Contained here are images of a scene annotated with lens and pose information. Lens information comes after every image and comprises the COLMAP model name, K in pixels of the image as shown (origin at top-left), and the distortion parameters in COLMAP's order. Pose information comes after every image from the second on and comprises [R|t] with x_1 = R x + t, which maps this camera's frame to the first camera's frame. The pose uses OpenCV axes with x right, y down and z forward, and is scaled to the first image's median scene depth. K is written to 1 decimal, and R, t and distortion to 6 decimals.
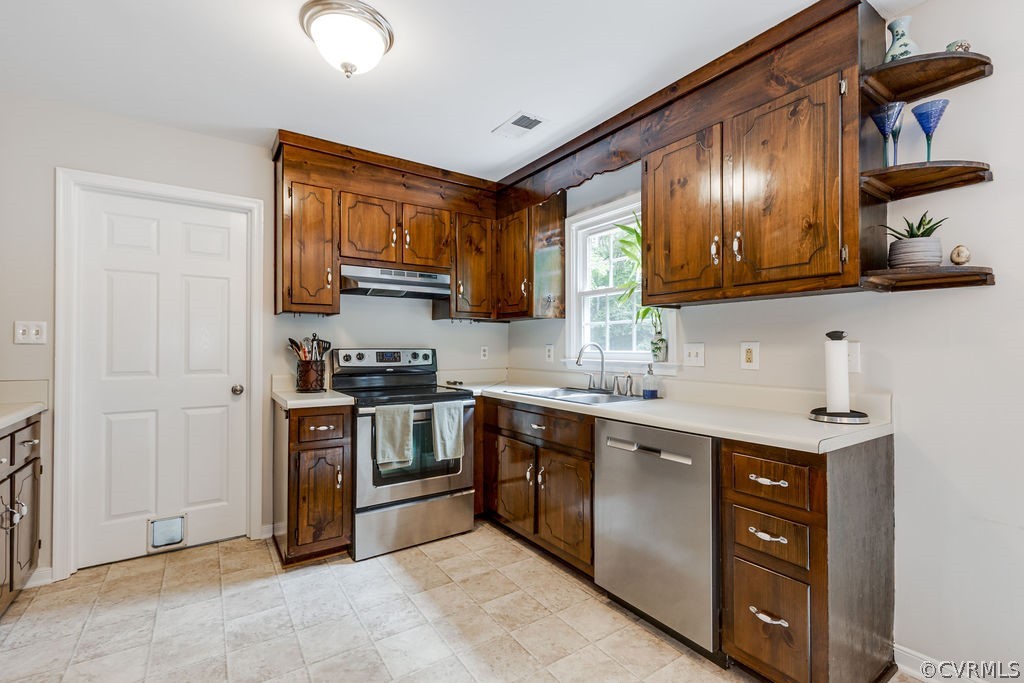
lens RADIAL K [[451.5, 0, 507.9], [0, 451.5, 344.1], [0, 0, 1]] dist [0.006216, -0.000750]
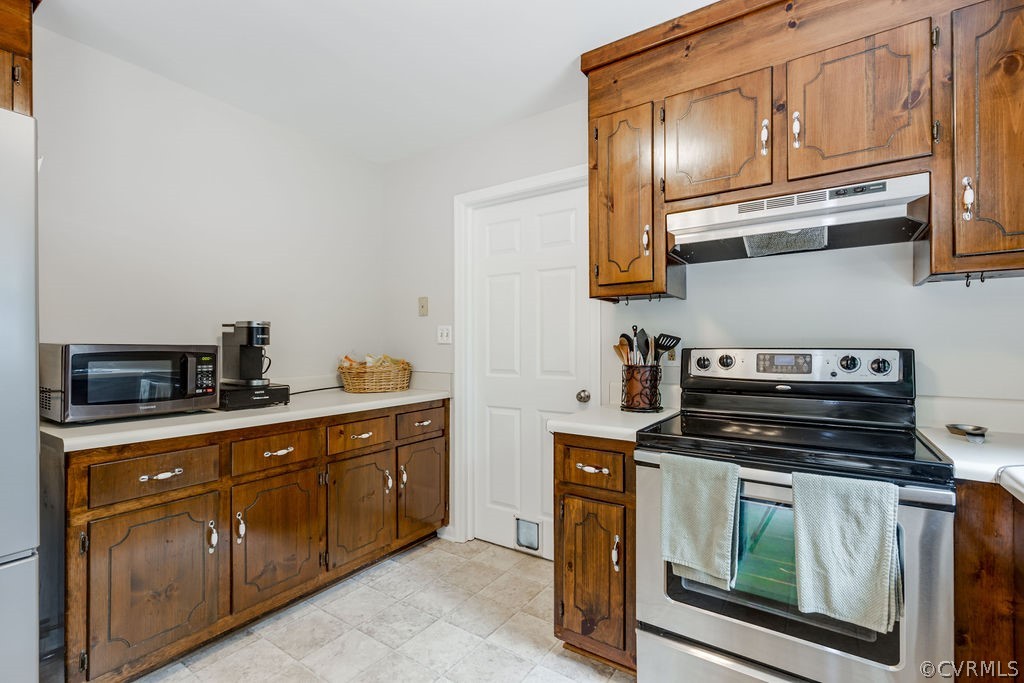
lens RADIAL K [[451.5, 0, 517.2], [0, 451.5, 346.7], [0, 0, 1]] dist [0.006216, -0.000750]
pose [[0.373906, -0.000363, -0.927466, 0.141403], [0.009578, 0.999948, 0.003470, 0.003980], [0.927417, -0.010181, 0.373890, 0.585790]]
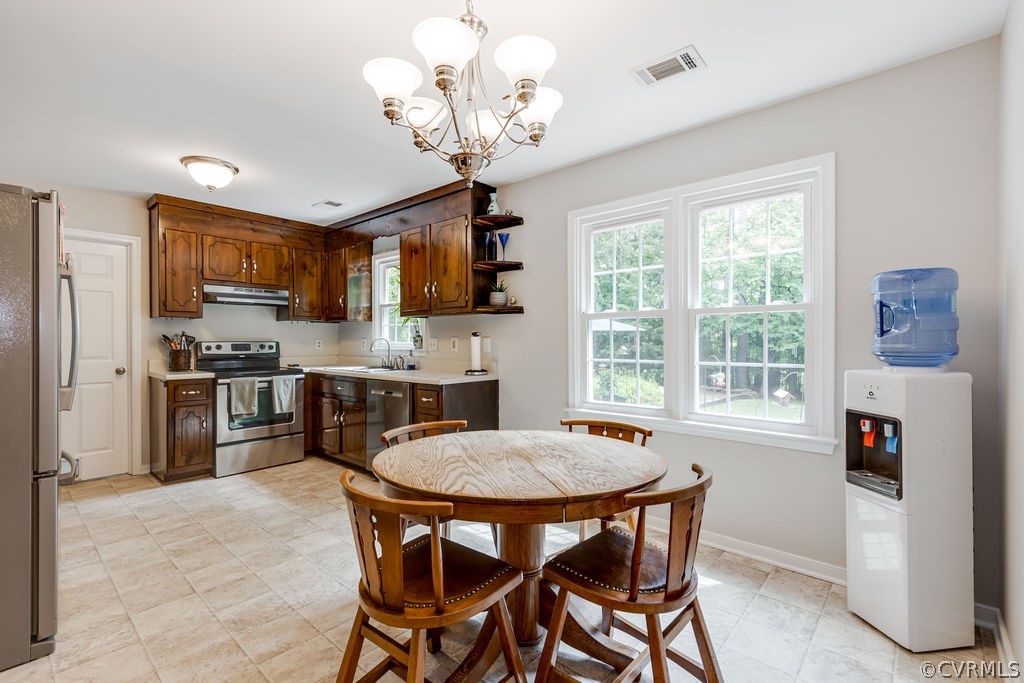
lens RADIAL K [[451.5, 0, 511.6], [0, 451.5, 340.7], [0, 0, 1]] dist [0.006216, -0.000750]
pose [[0.965602, -0.002320, 0.260016, 0.222152], [0.000355, 0.999971, 0.007604, -0.003864], [-0.260026, -0.007250, 0.965574, -0.706271]]
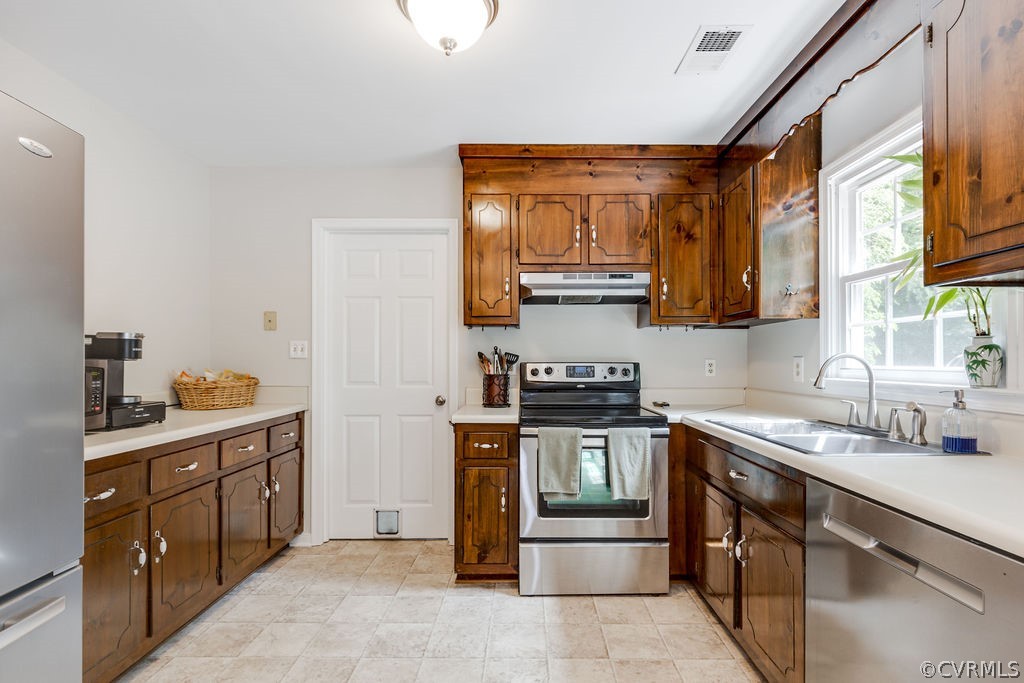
lens RADIAL K [[460.9, 0, 523.5], [0, 460.9, 359.8], [0, 0, 1]] dist [0.006865, -0.002223]
pose [[0.831565, -0.001940, -0.555424, 0.173174], [0.004666, 0.999983, 0.003493, 0.001449], [0.555408, -0.005496, 0.831560, 0.213063]]
